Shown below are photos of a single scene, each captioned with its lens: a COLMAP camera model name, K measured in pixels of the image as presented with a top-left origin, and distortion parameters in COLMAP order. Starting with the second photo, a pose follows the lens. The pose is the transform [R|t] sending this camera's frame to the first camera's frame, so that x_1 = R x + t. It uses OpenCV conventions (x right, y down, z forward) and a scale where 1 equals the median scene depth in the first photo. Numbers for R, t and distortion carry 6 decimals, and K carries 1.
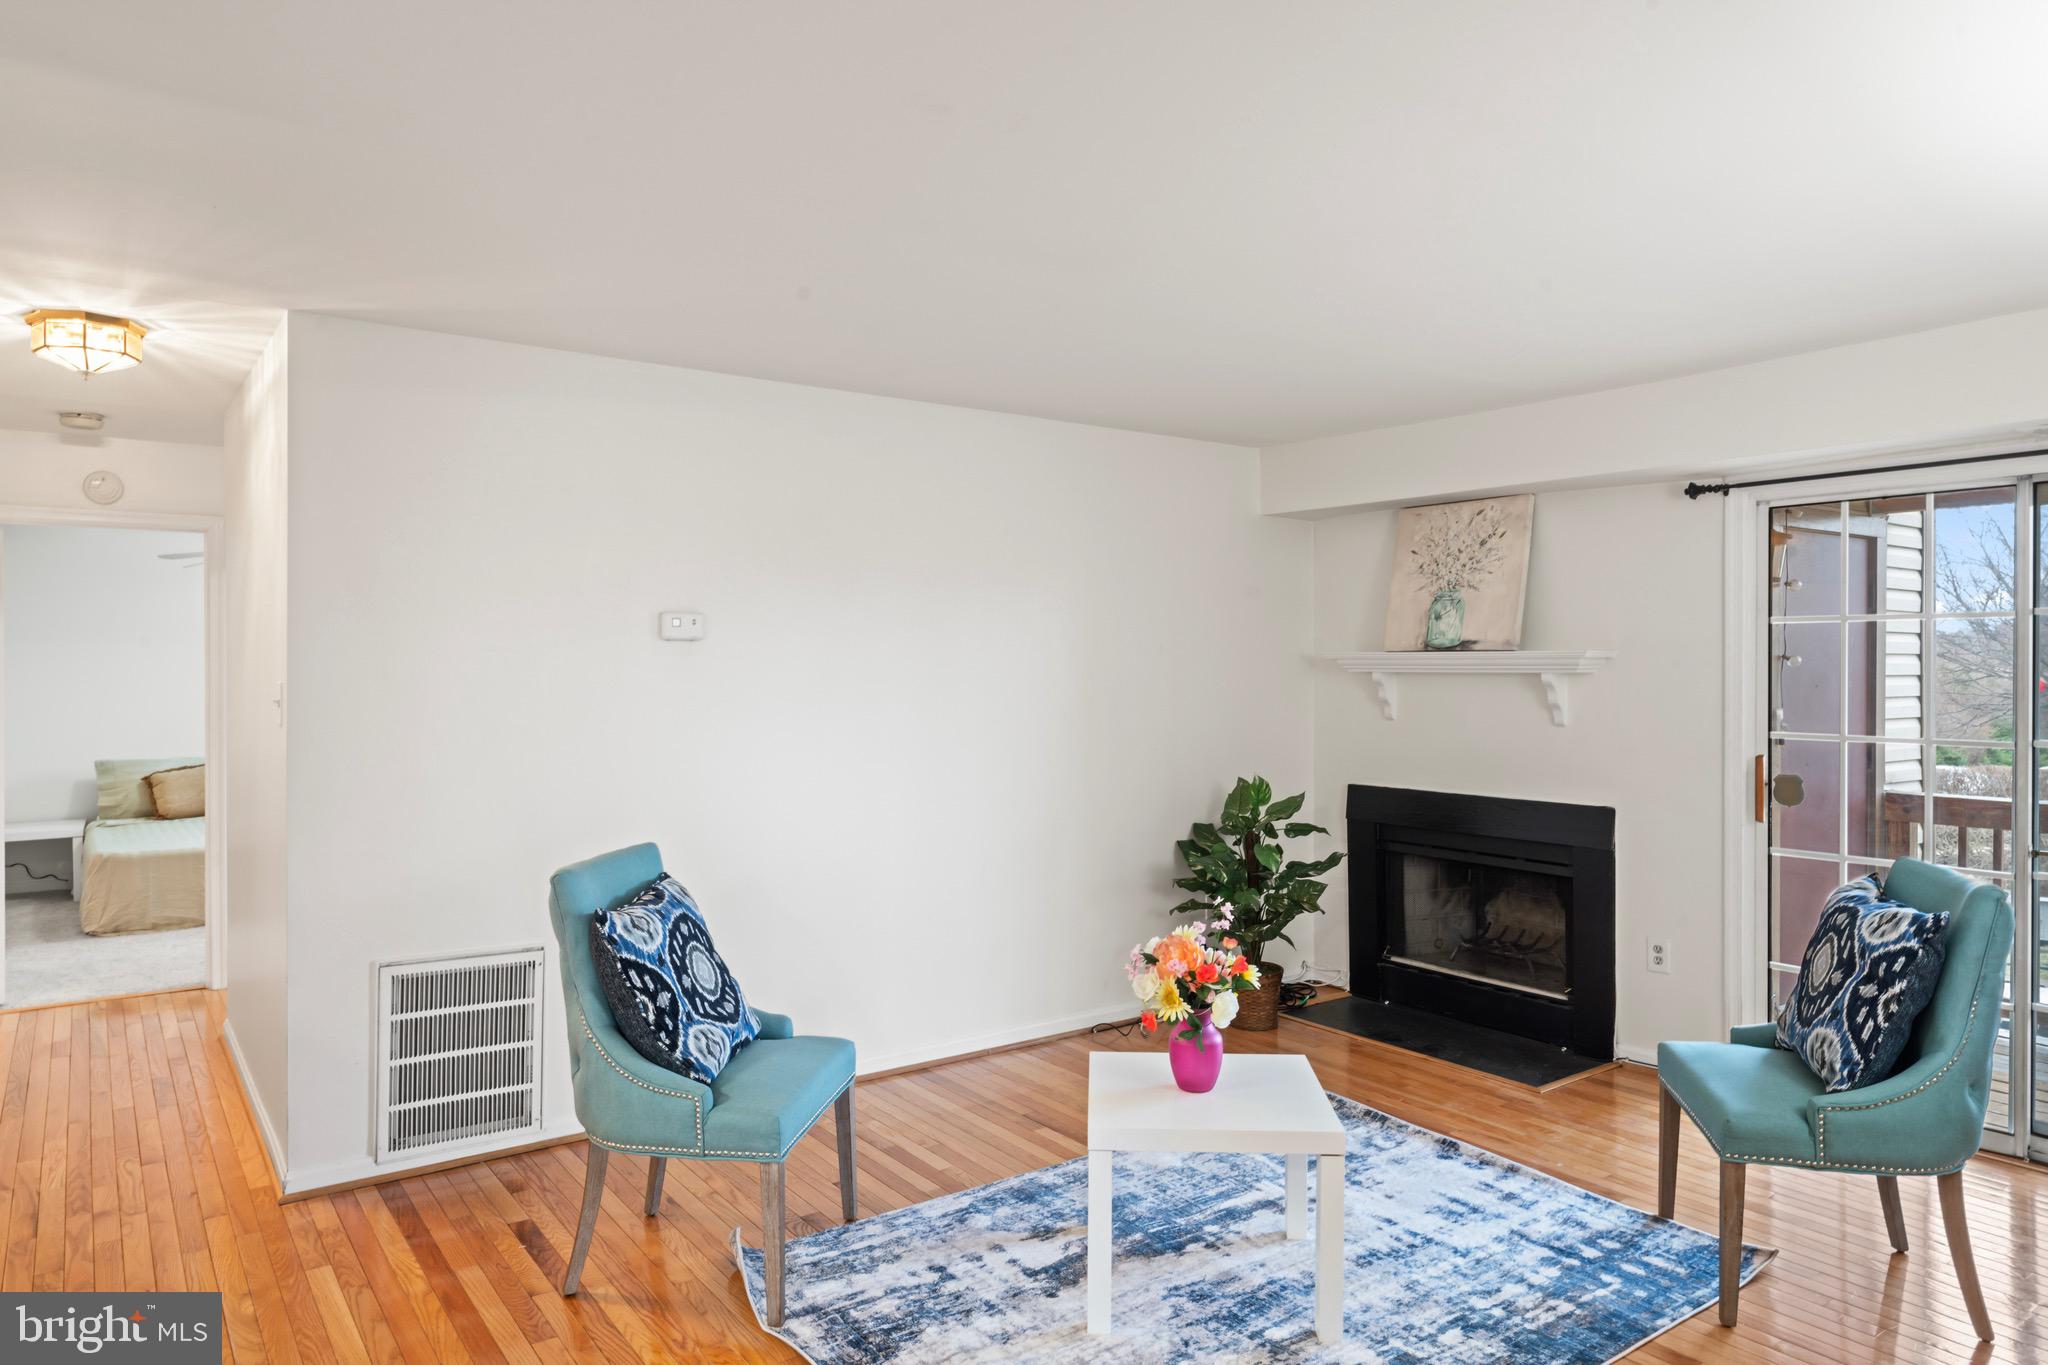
lens RADIAL K [[1305.8, 0, 1025.0], [0, 1305.8, 660.6], [0, 0, 1]] dist [0.000815, -0.000836]
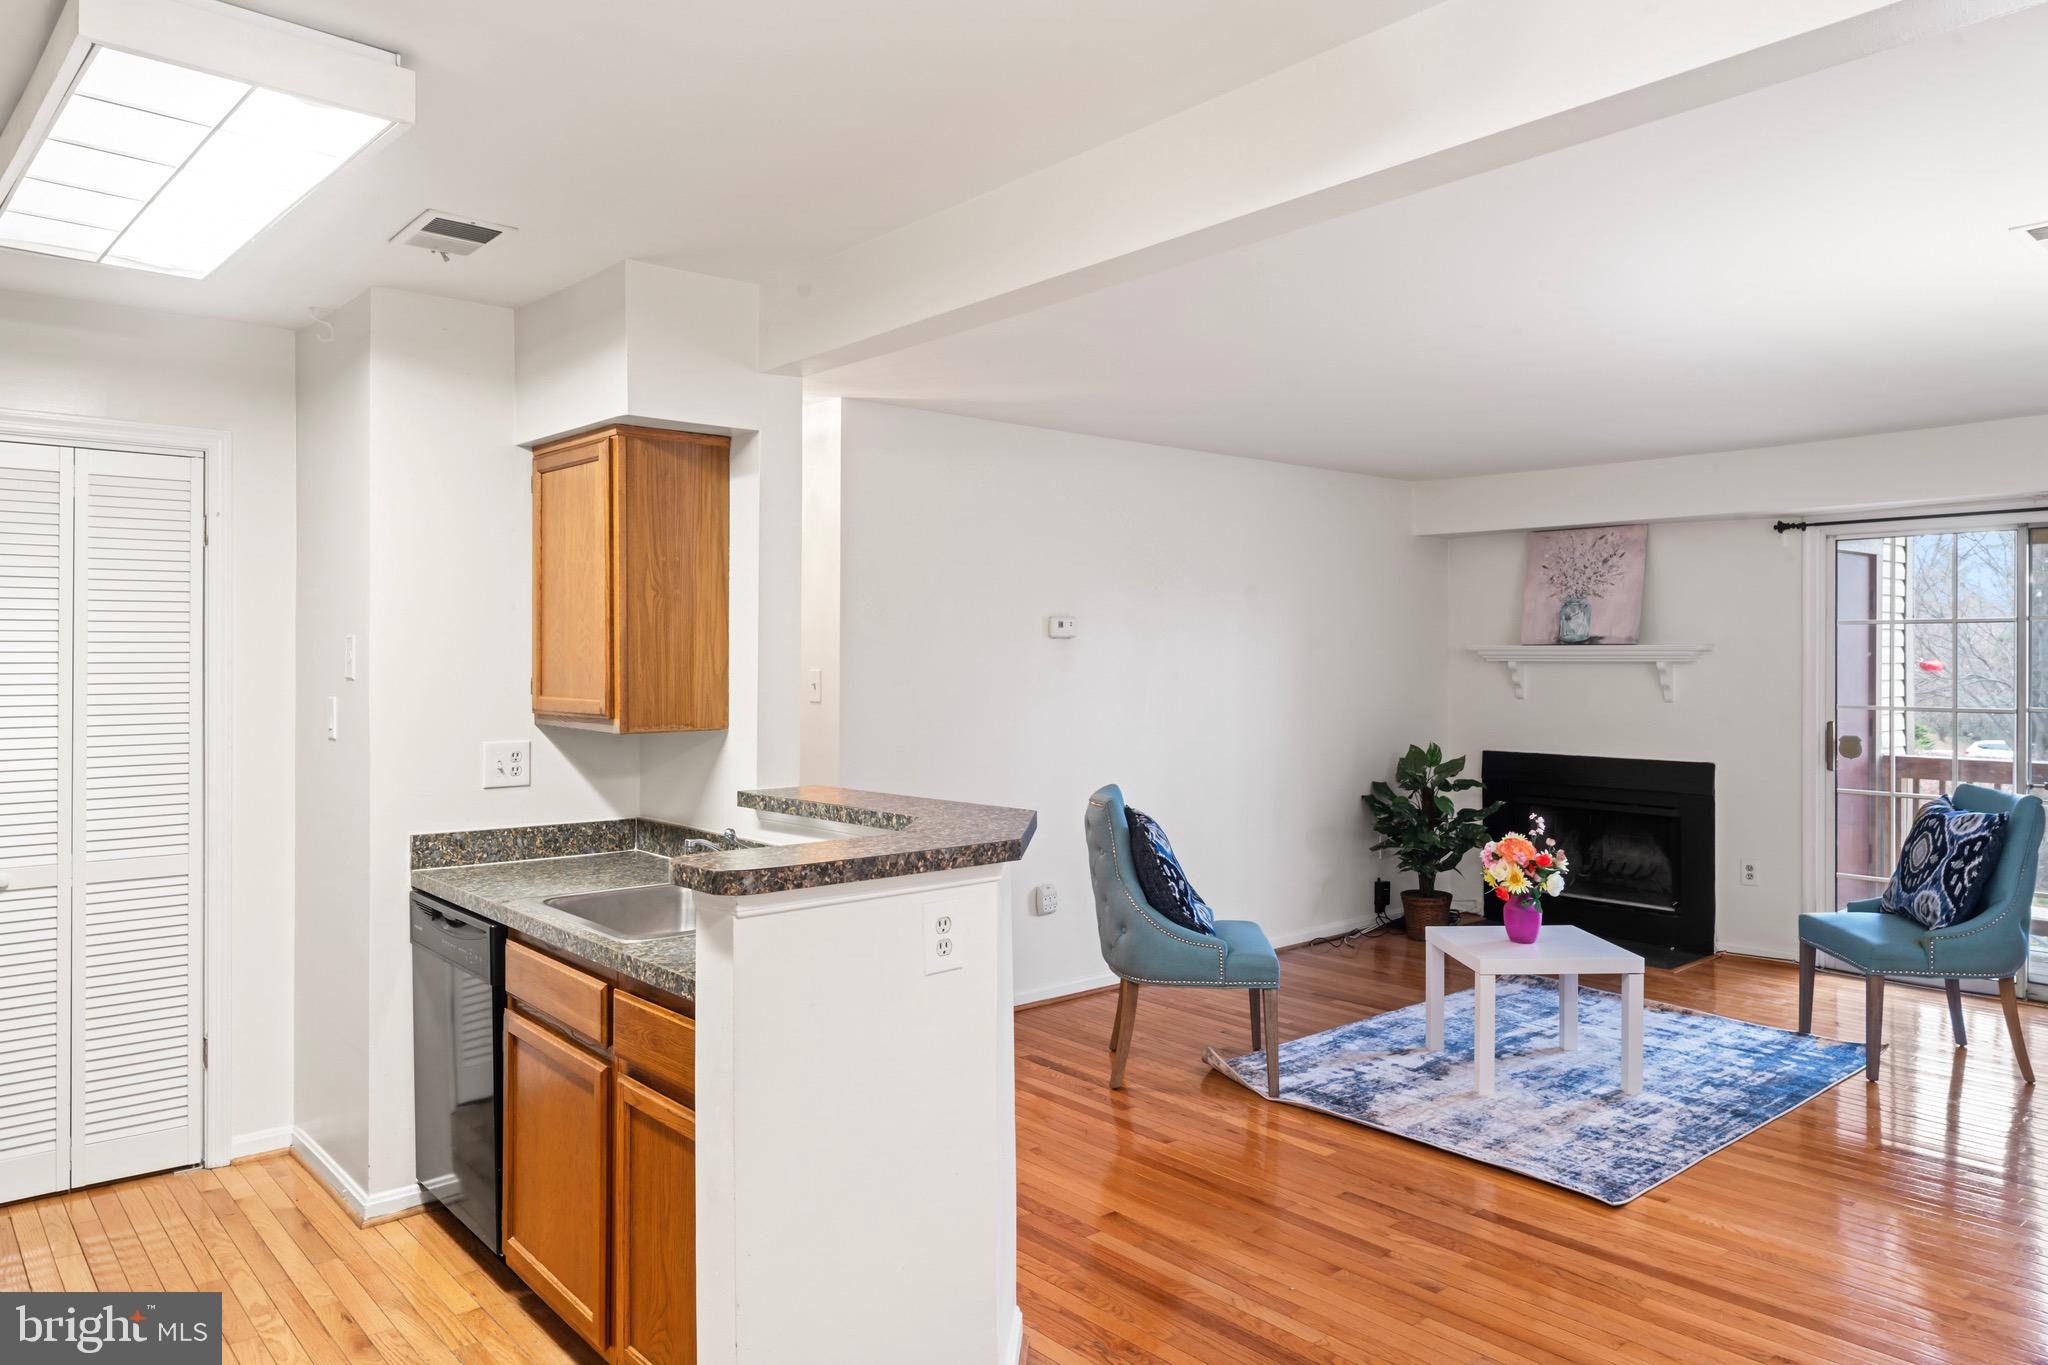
lens RADIAL K [[1364.2, 0, 1023.7], [0, 1364.2, 649.5], [0, 0, 1]] dist [0.000860, 0.000723]
pose [[0.996349, -0.000682, 0.085371, -0.443391], [0.000648, 1.000000, 0.000431, -0.004491], [-0.085371, -0.000374, 0.996349, -0.389068]]
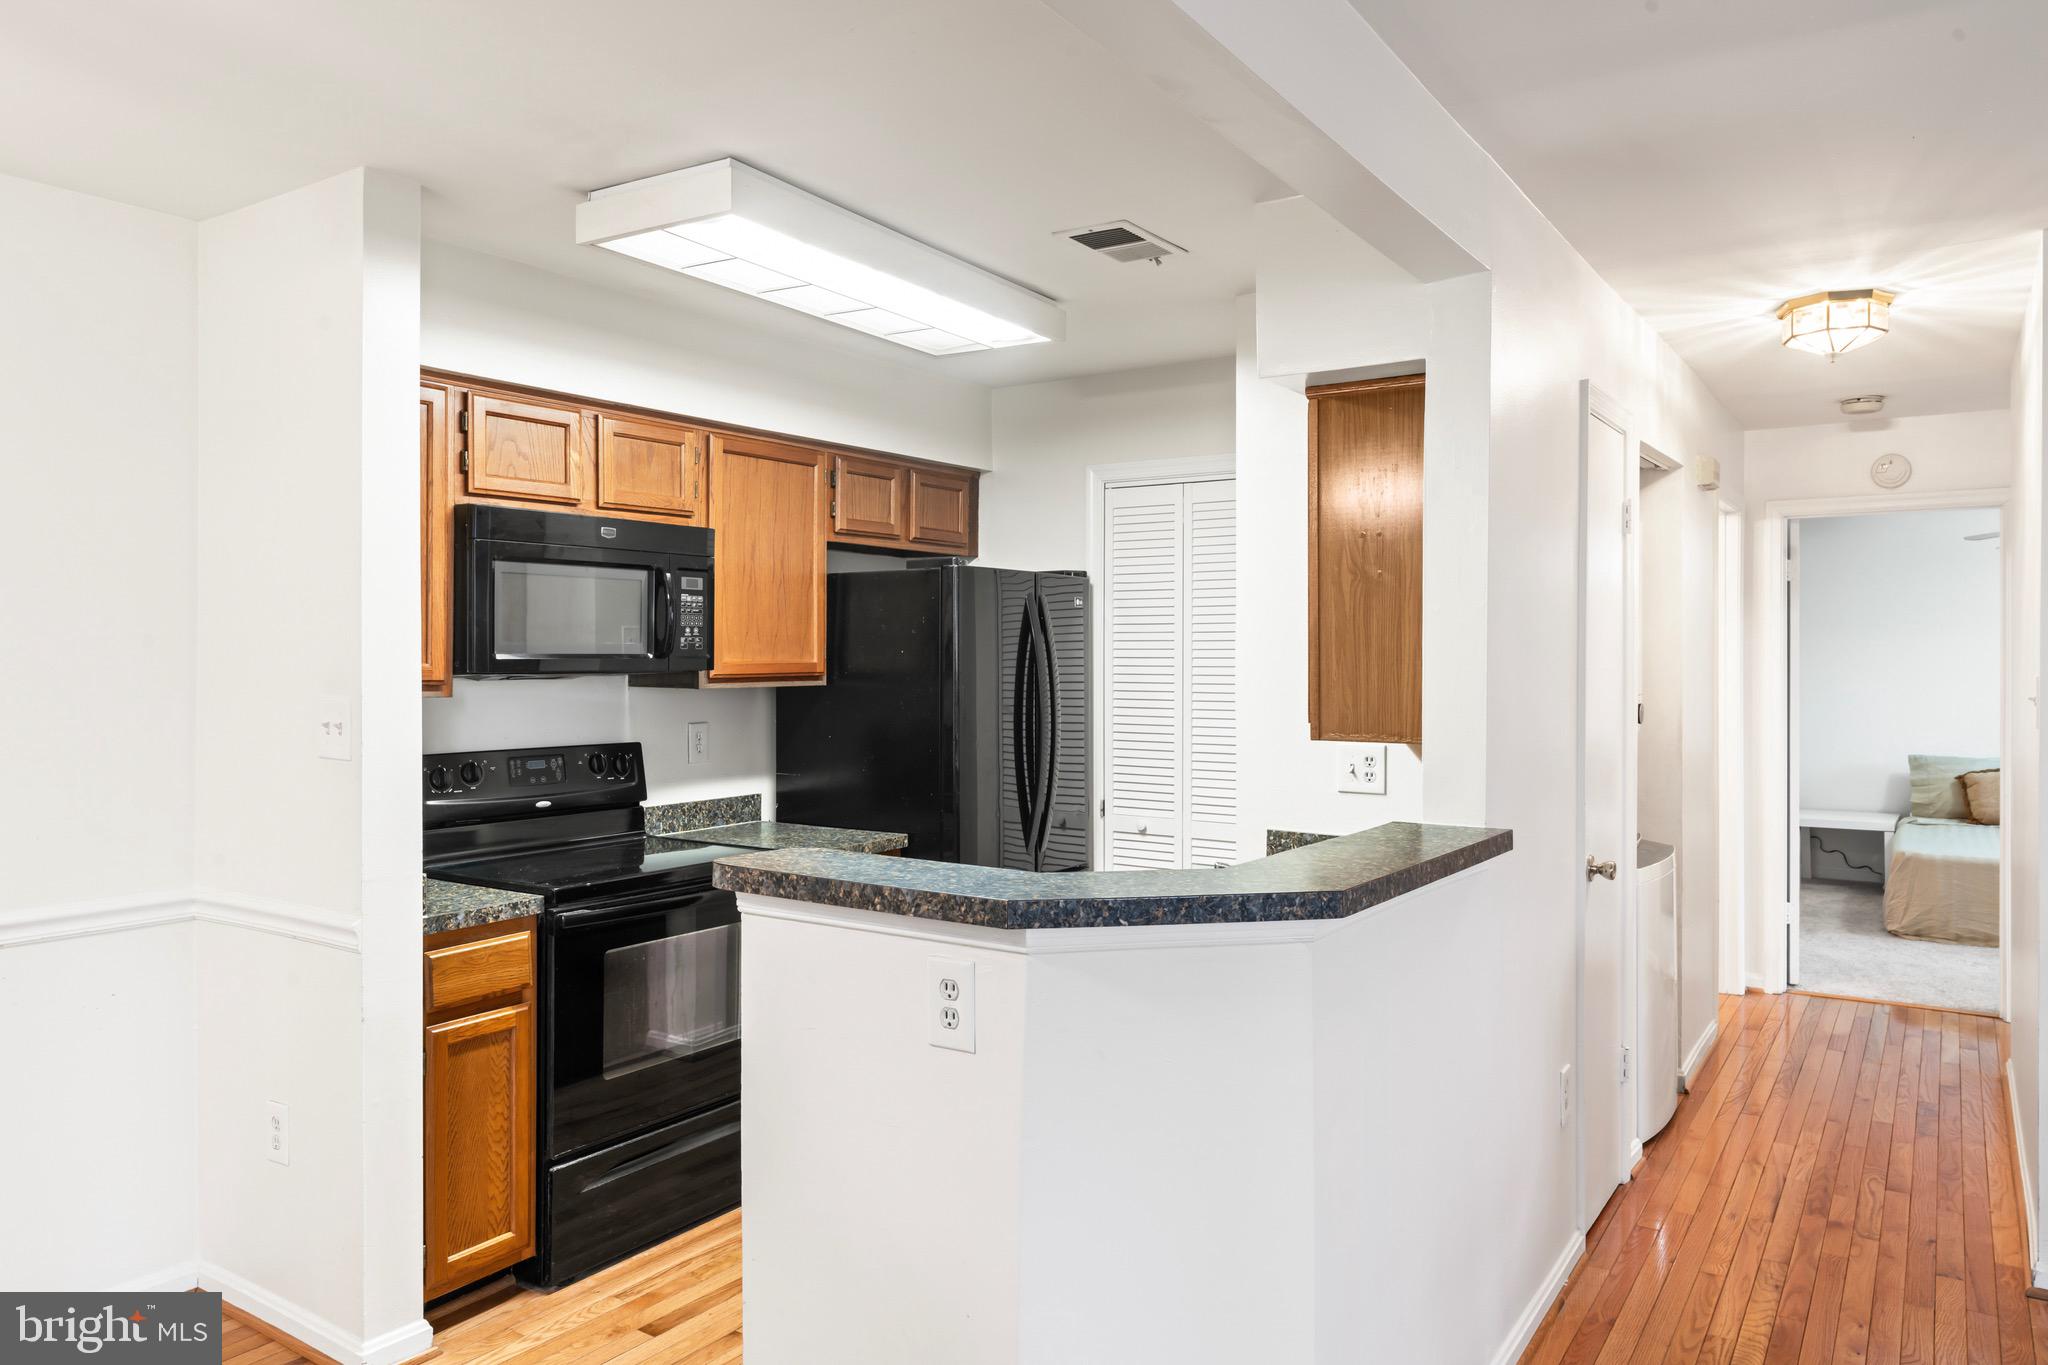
lens RADIAL K [[1366.3, 0, 1024.1], [0, 1366.3, 661.5], [0, 0, 1]] dist [0.003773, -0.000532]
pose [[0.343434, 0.004776, -0.939165, 0.030873], [0.001919, 0.999981, 0.005787, 0.000801], [0.939175, -0.003789, 0.343418, 0.079945]]
